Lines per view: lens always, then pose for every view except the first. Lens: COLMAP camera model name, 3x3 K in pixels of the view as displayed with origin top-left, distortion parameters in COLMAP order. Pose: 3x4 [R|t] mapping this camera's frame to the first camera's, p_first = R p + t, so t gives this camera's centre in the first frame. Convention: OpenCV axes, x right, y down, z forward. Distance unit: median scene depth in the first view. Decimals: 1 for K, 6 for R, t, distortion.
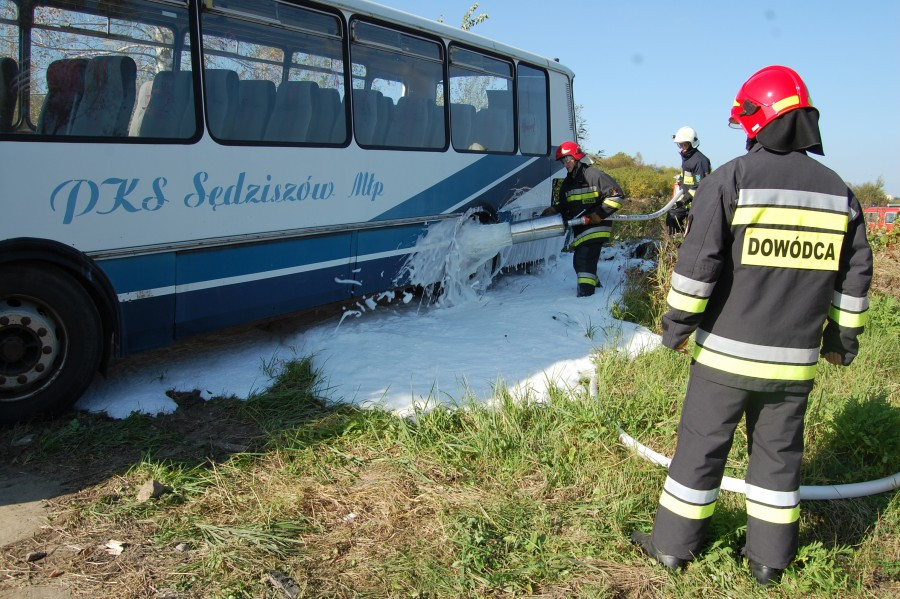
lens RADIAL K [[740.7, 0, 450.0], [0, 740.7, 299.5], [0, 0, 1]] dist [-0.084218, 0.005848]
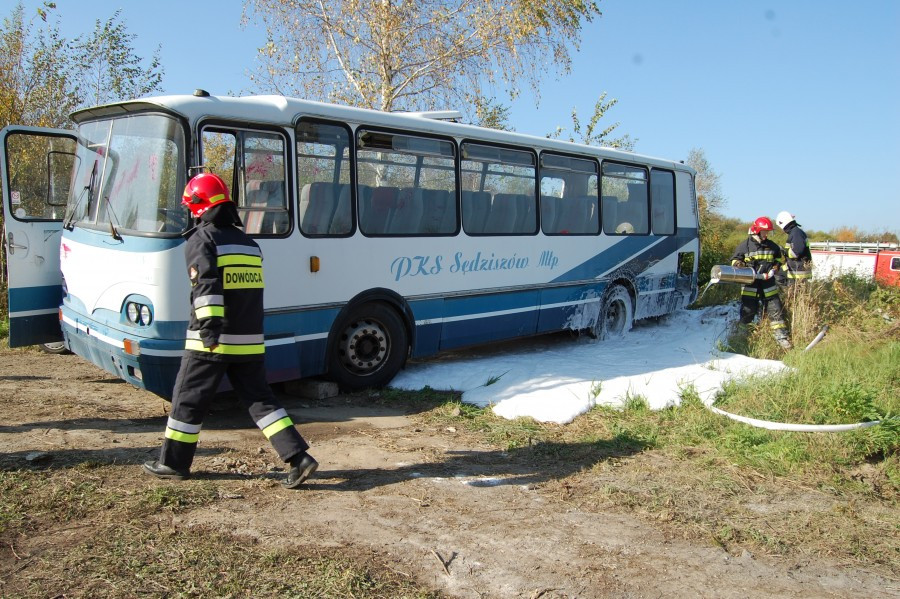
lens RADIAL K [[740.7, 0, 450.0], [0, 740.7, 299.5], [0, 0, 1]] dist [-0.084218, 0.005848]
pose [[0.983077, 0.013165, -0.182719, -0.034820], [-0.028811, 0.996113, -0.083243, 0.069134], [0.180913, 0.087099, 0.979635, -0.590040]]
